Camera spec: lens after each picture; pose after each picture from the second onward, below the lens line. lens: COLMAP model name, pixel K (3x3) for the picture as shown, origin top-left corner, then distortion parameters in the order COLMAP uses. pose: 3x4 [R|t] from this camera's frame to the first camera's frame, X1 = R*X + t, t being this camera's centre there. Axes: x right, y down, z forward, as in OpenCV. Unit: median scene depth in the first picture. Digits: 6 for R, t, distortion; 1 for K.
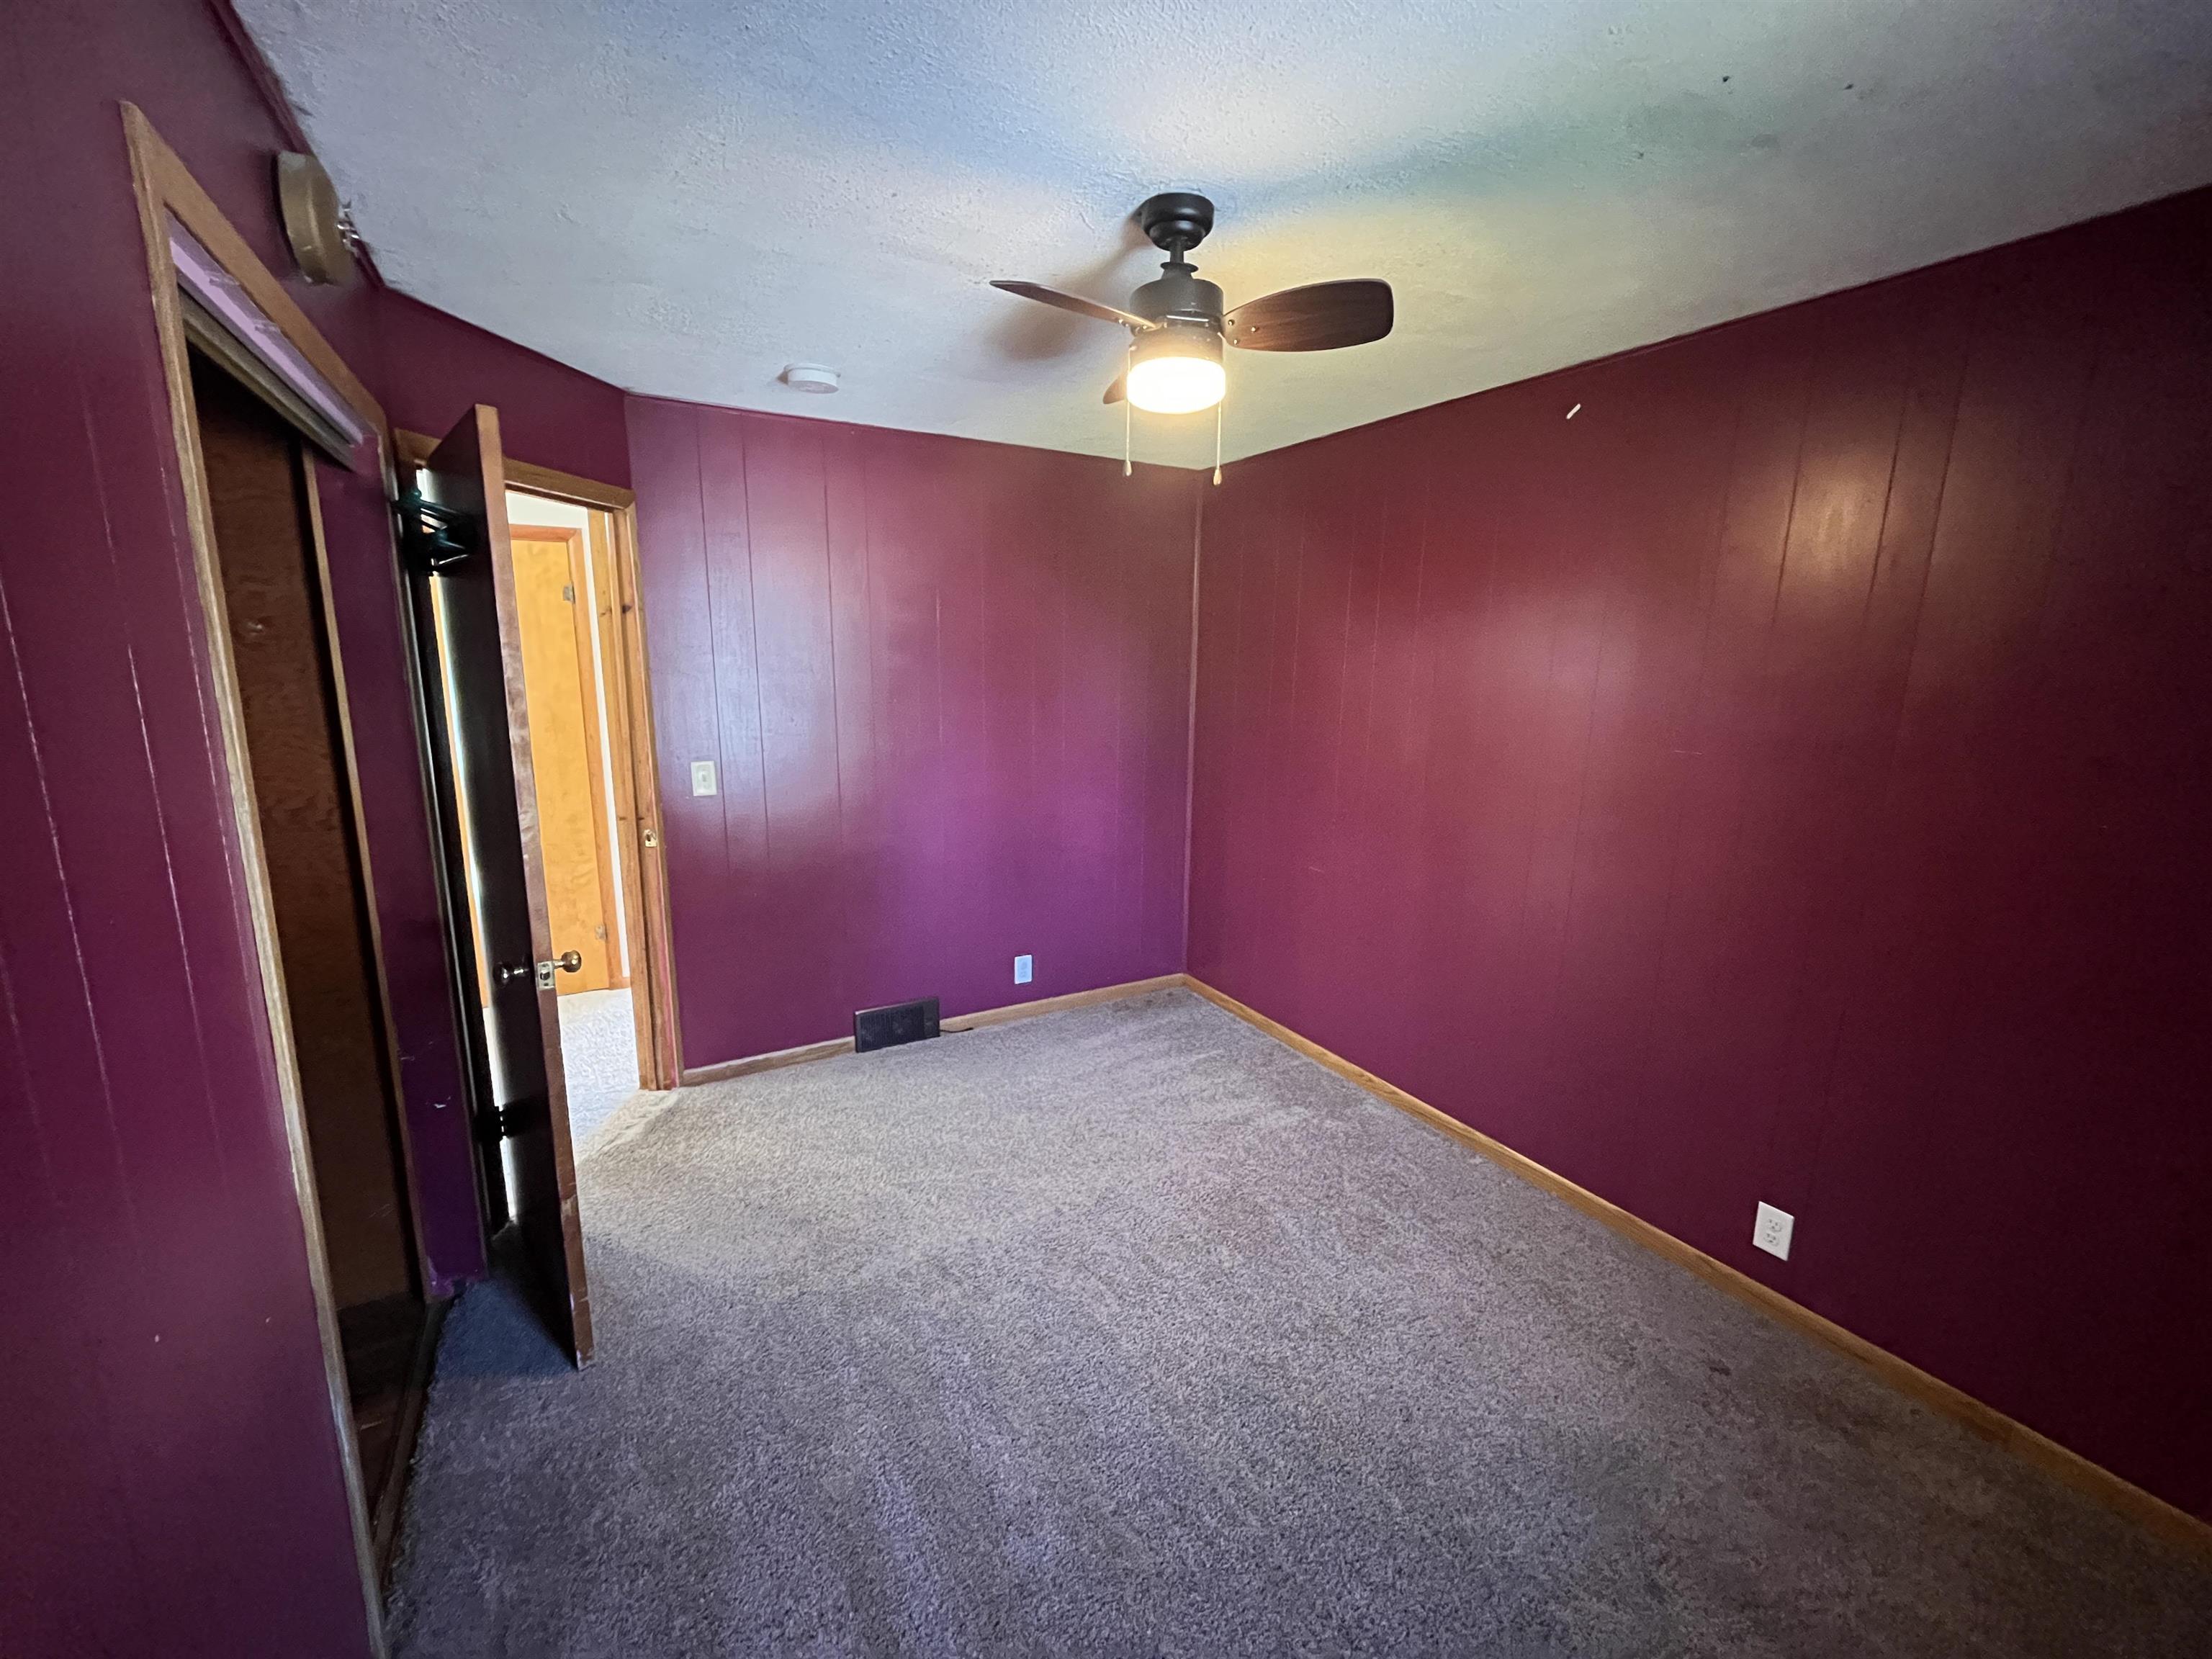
lens RADIAL K [[894.3, 0, 1101.5], [0, 894.3, 831.1], [0, 0, 1]] dist [-0.002087, -0.000590]
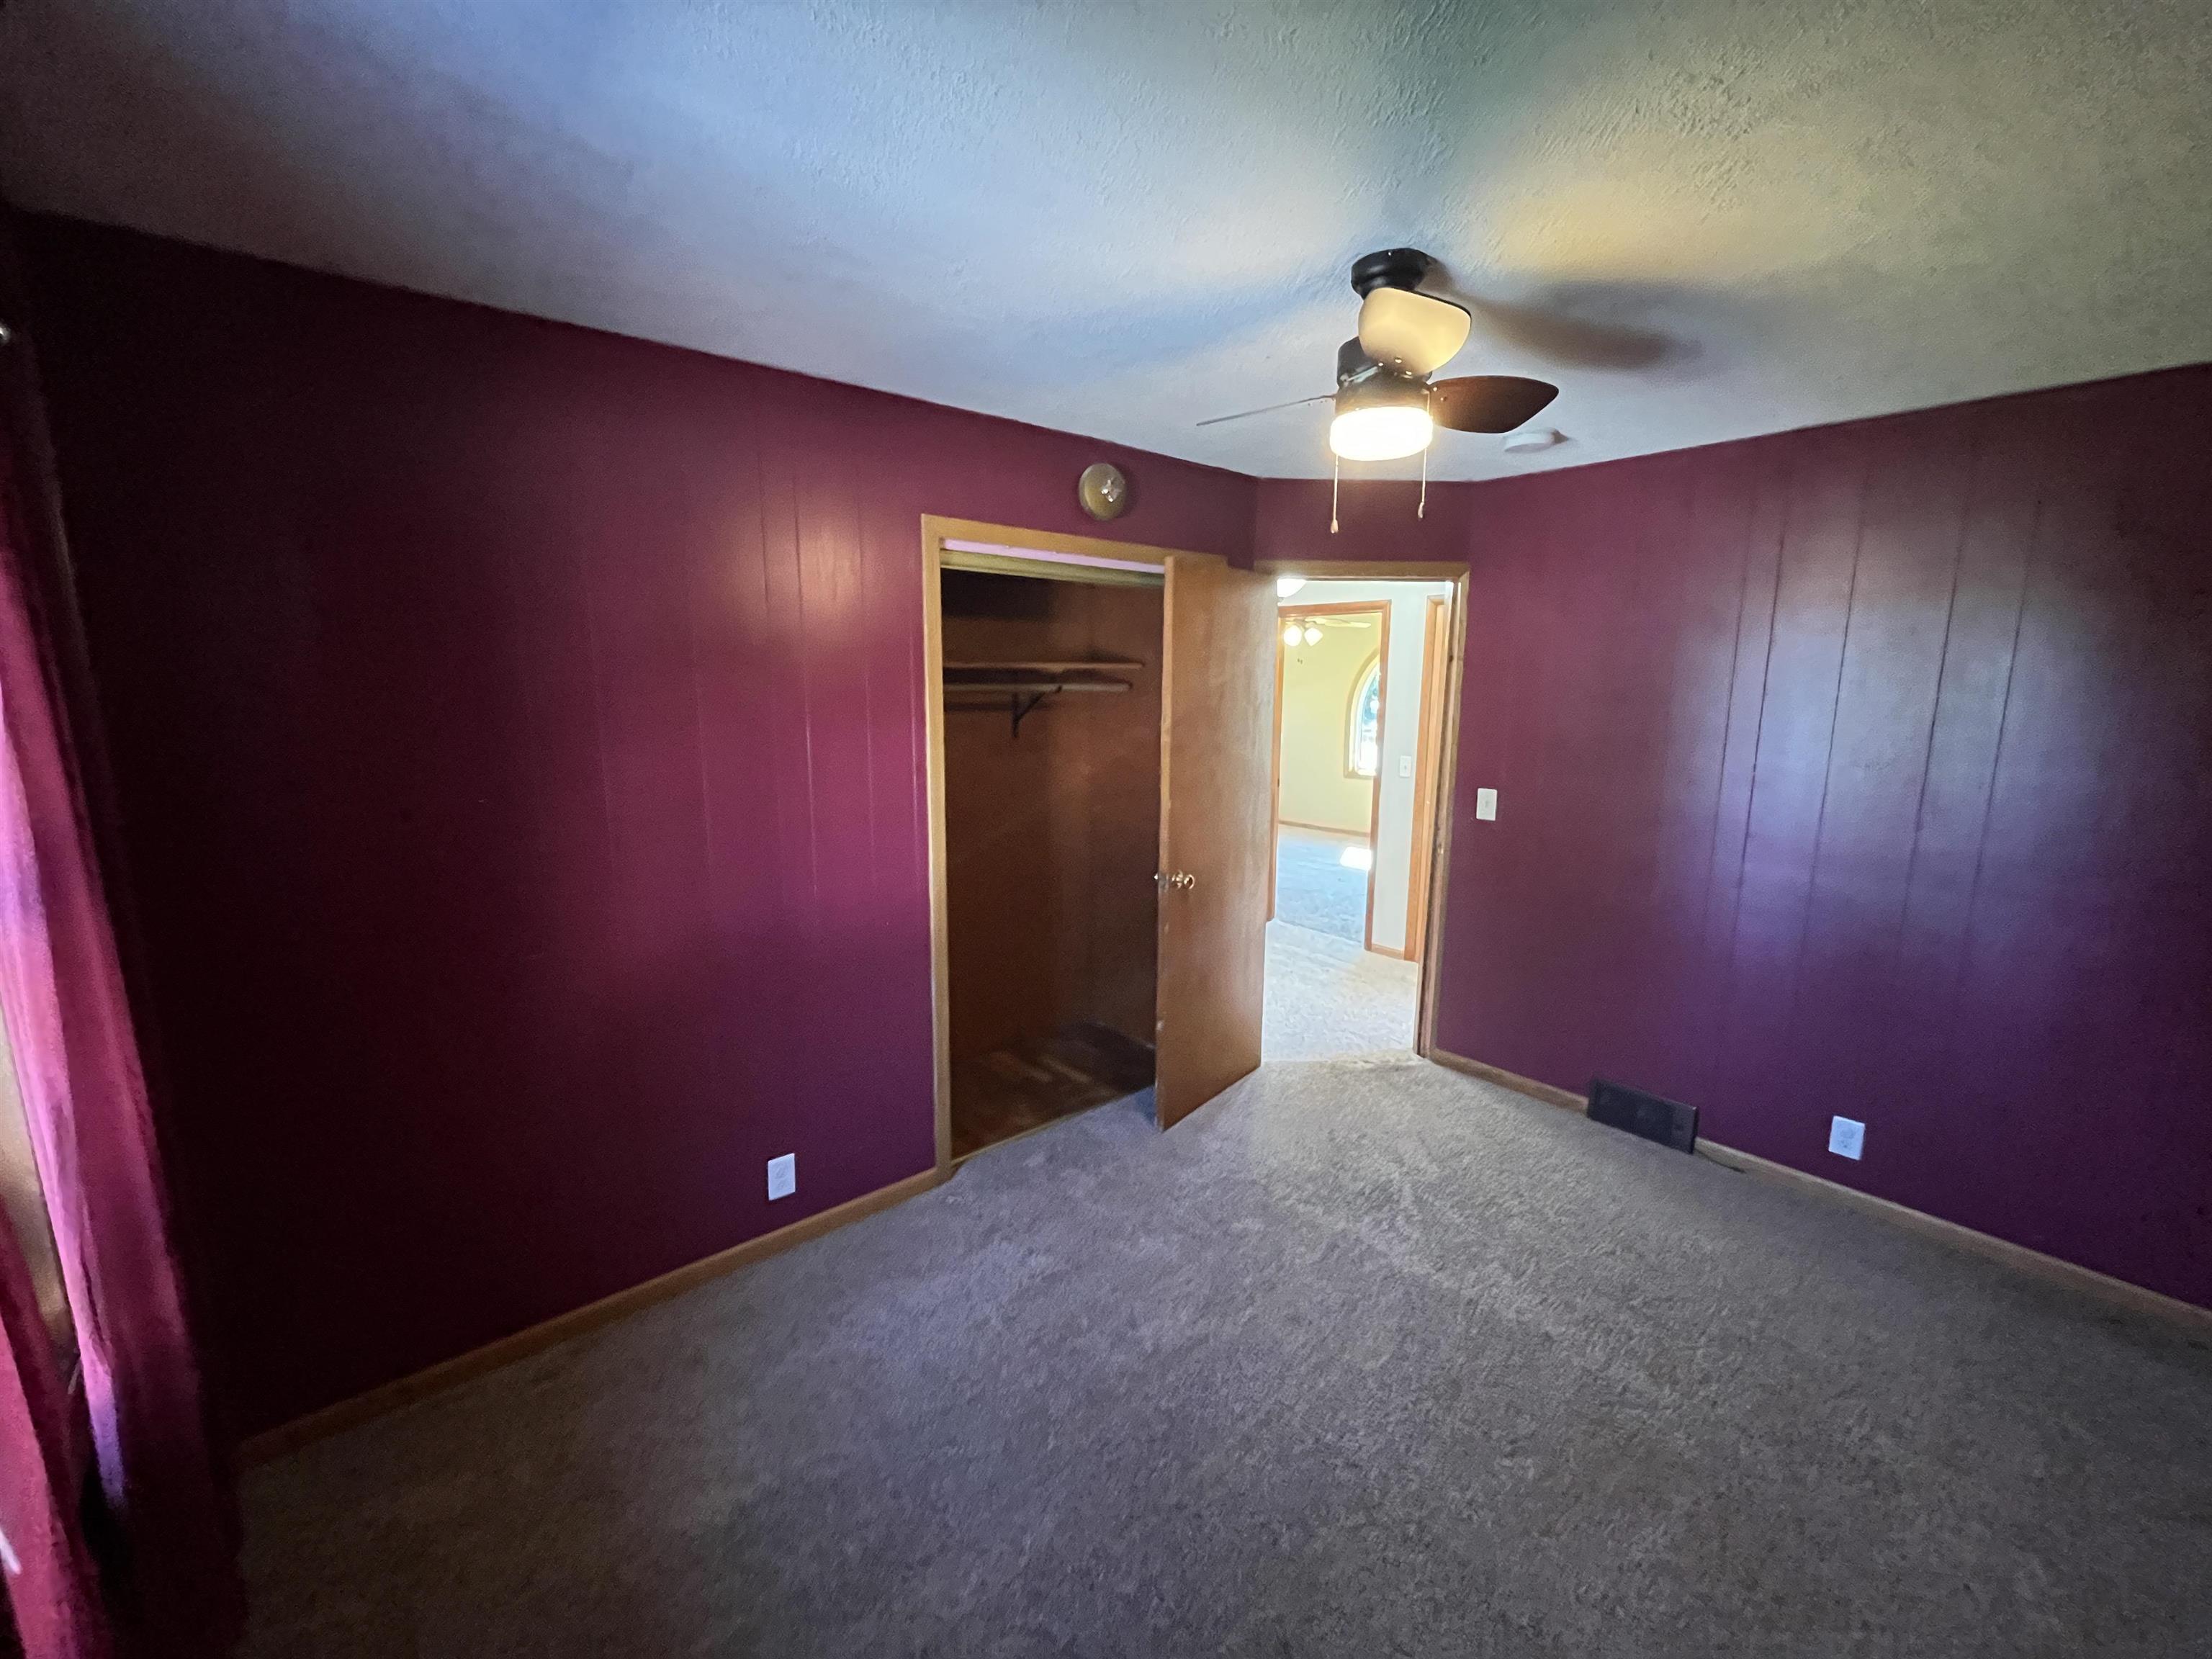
lens RADIAL K [[894.3, 0, 1101.5], [0, 894.3, 831.1], [0, 0, 1]] dist [-0.002087, -0.000590]
pose [[0.162271, 0.144579, -0.976097, 0.547109], [-0.190372, 0.975210, 0.112799, -0.056155], [0.968208, 0.167518, 0.185772, 0.304518]]
